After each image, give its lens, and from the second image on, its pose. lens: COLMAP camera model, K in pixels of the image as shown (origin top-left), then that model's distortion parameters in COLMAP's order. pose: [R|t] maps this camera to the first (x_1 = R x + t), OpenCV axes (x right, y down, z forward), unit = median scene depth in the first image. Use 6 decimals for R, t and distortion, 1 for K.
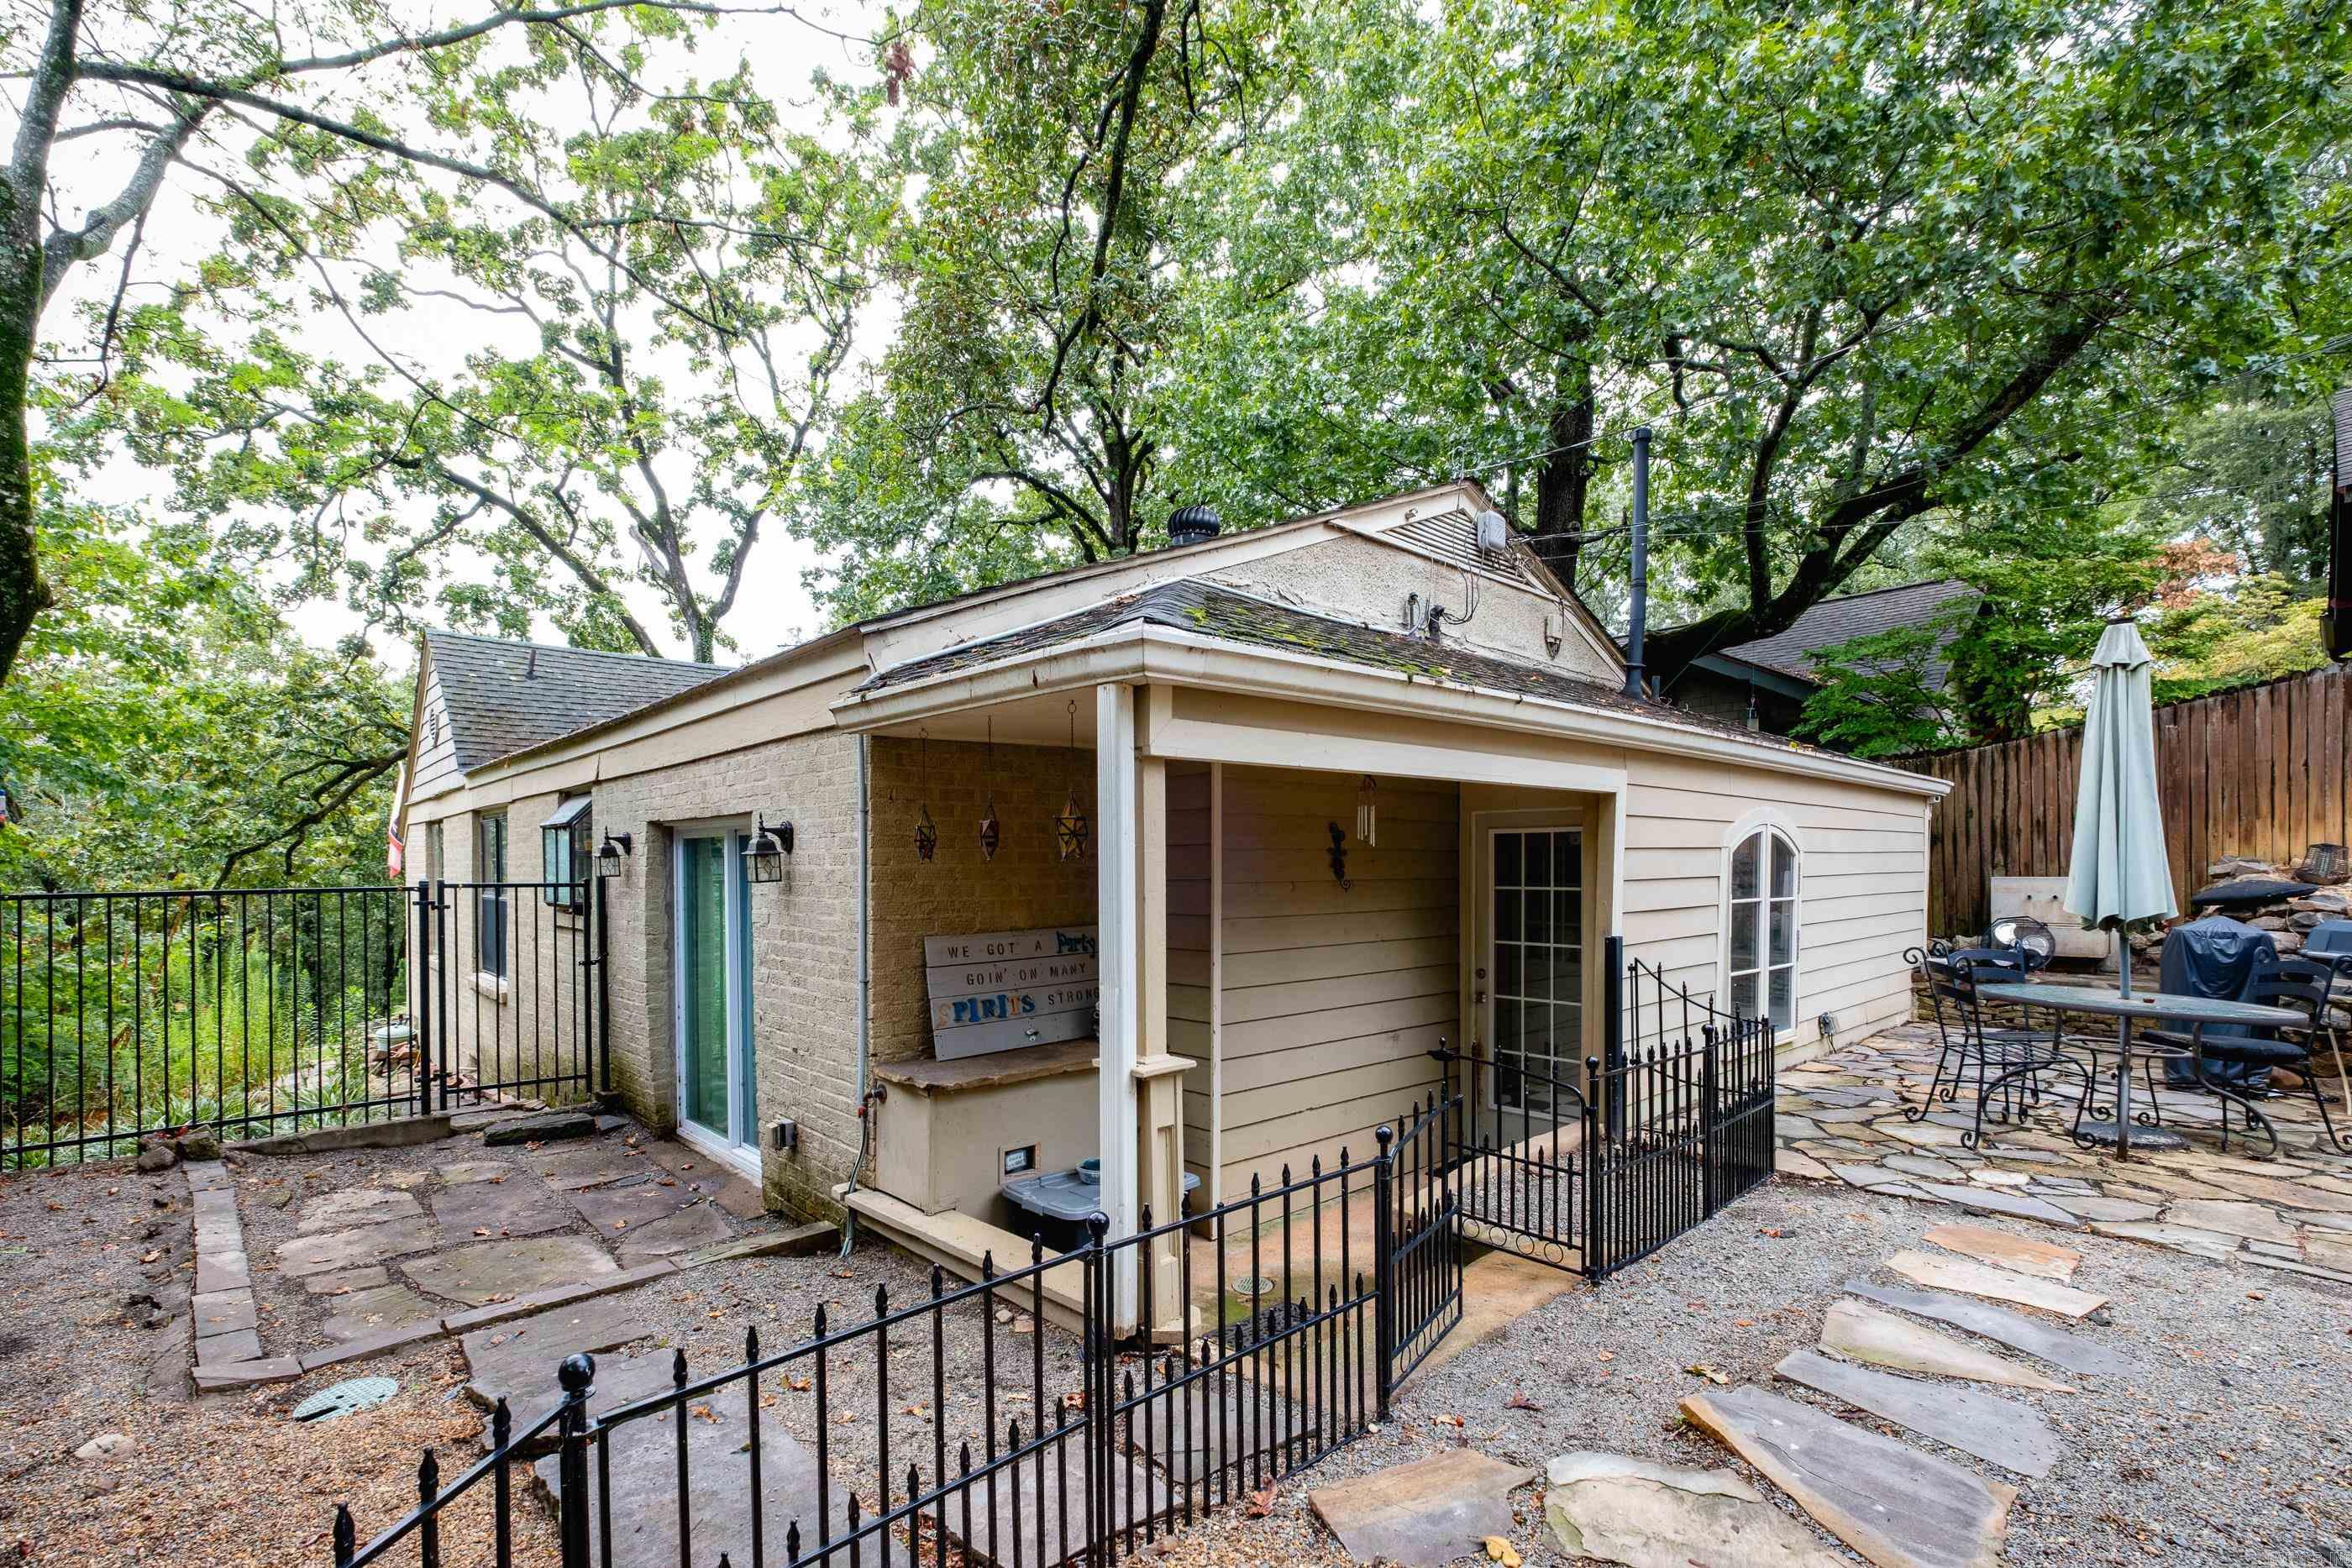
lens RADIAL K [[1014.8, 0, 1133.1], [0, 1014.8, 922.5], [0, 0, 1]] dist [0.007992, -0.002205]
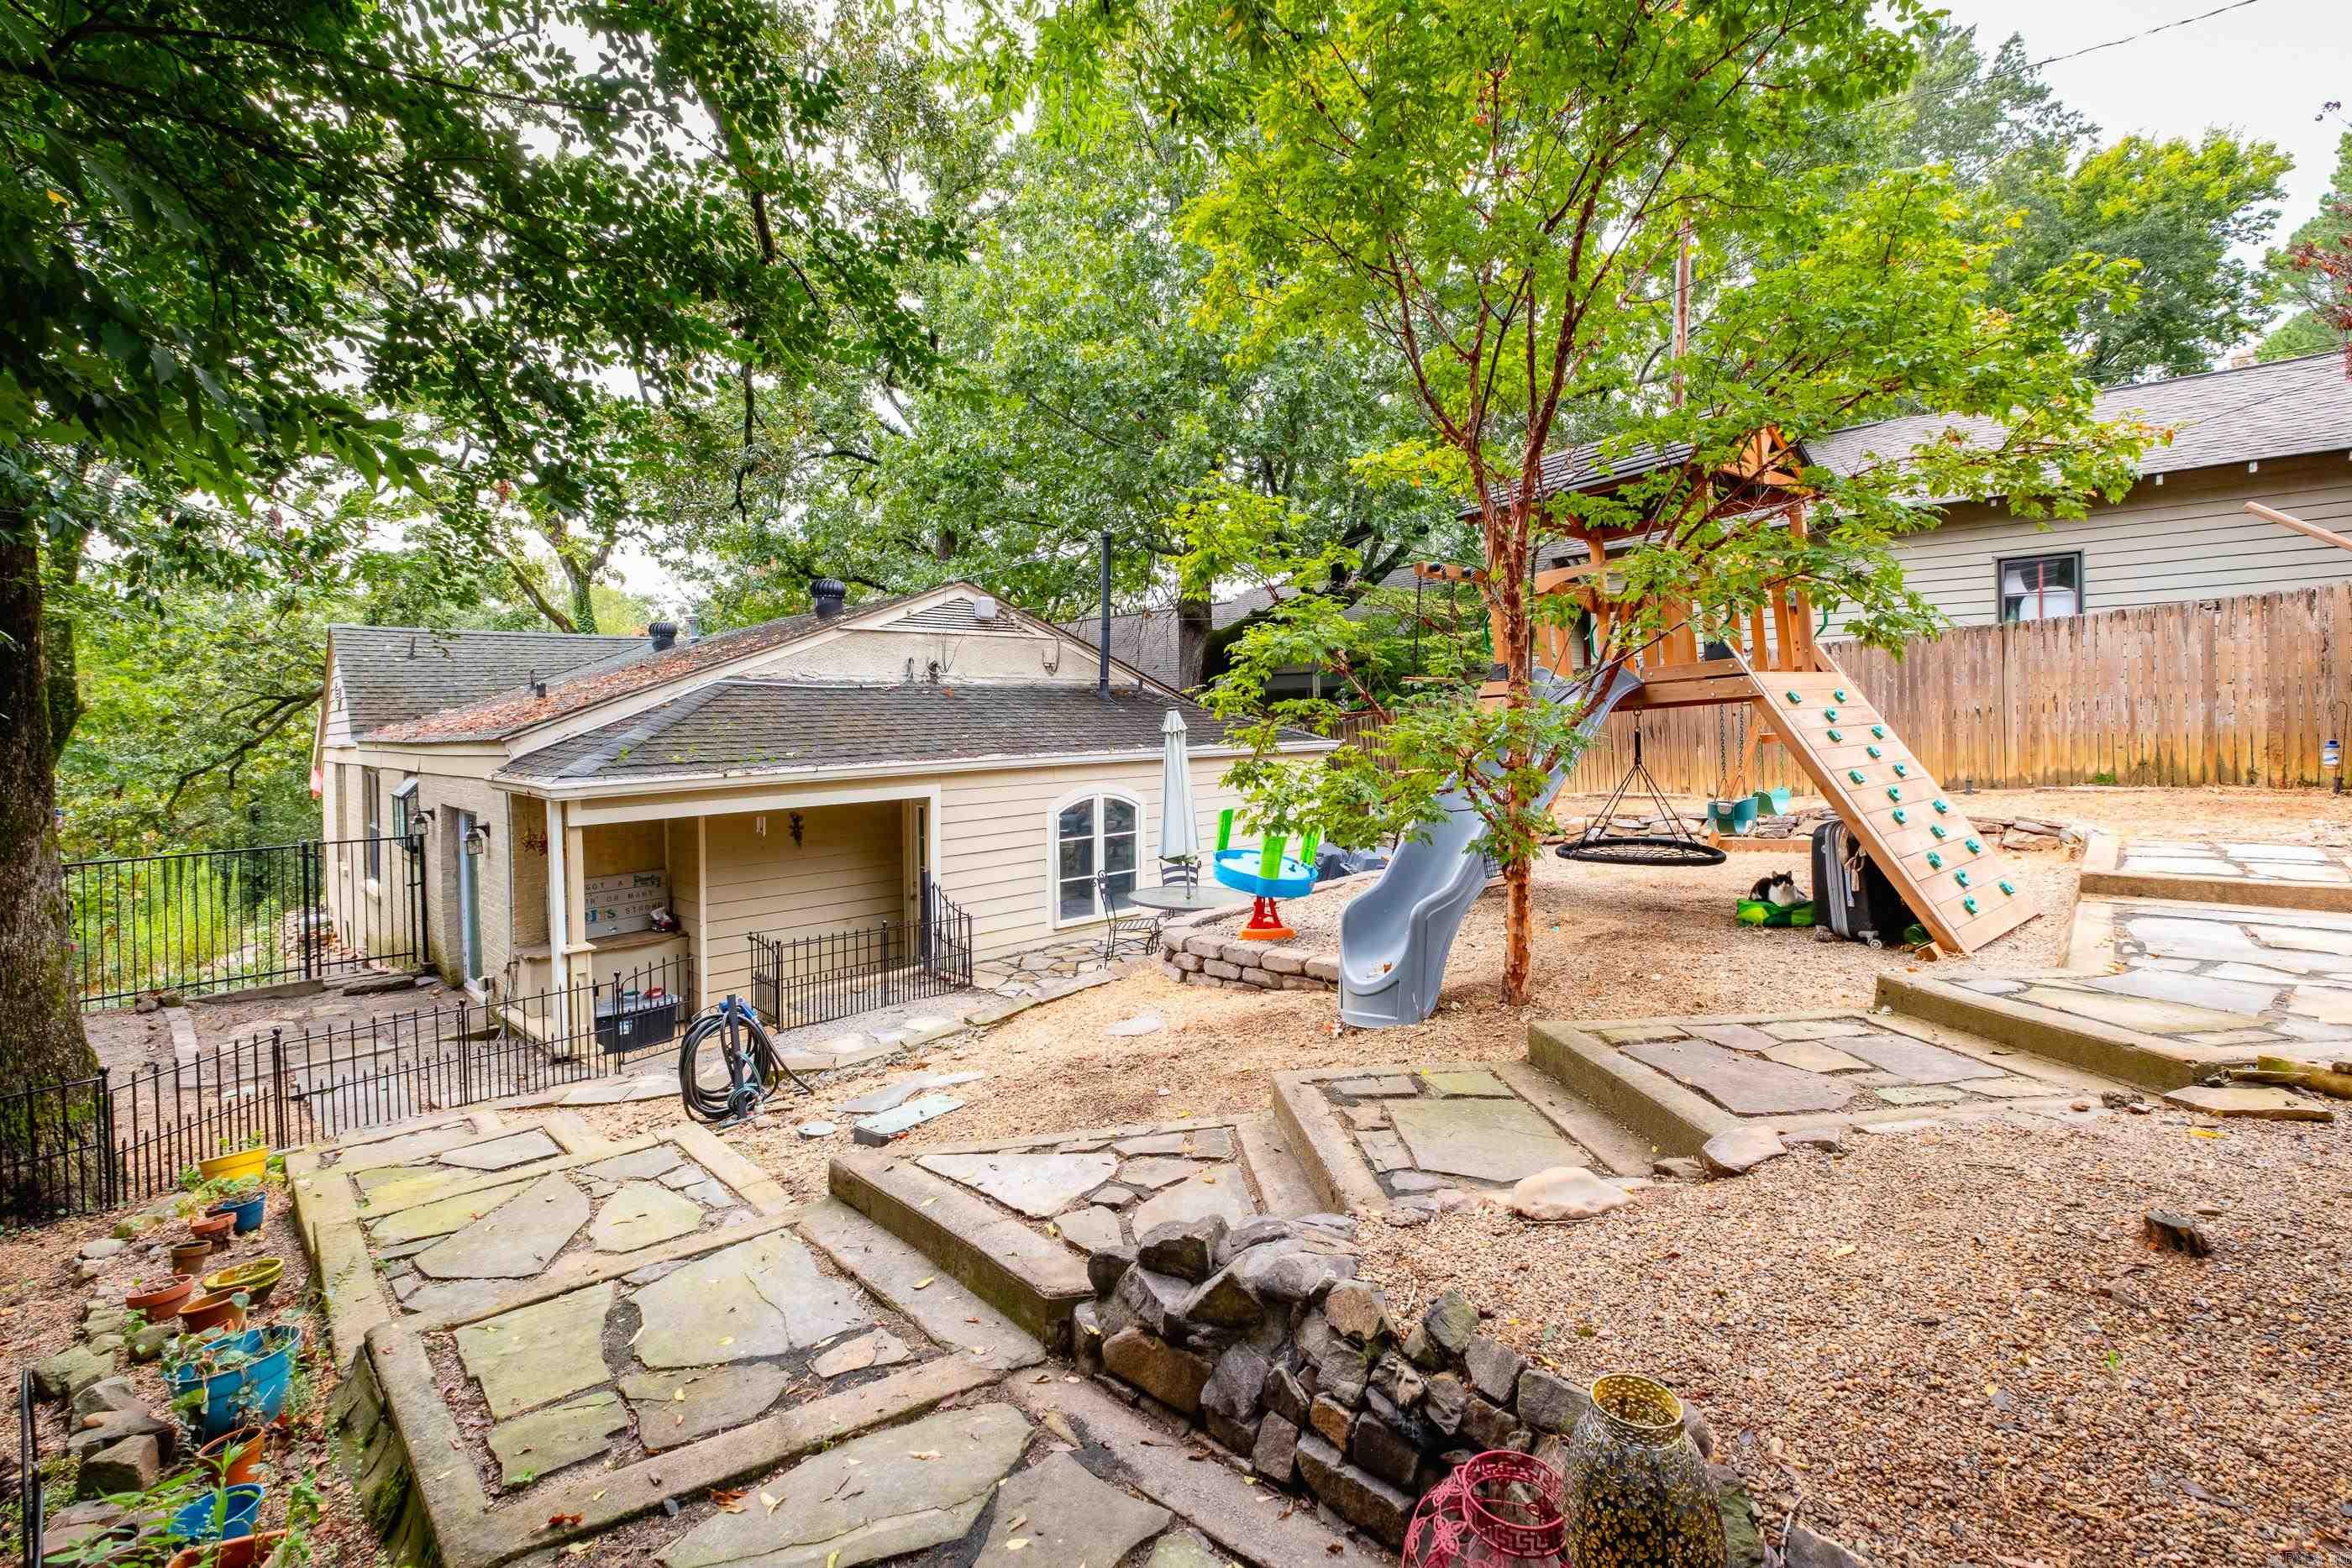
lens RADIAL K [[1014.8, 0, 1181.6], [0, 1014.8, 770.5], [0, 0, 1]] dist [0.007992, -0.002205]
pose [[0.998554, -0.016064, 0.051297, 0.639410], [0.016008, 0.999871, 0.001498, -0.130221], [-0.051314, -0.000675, 0.998682, -0.730115]]
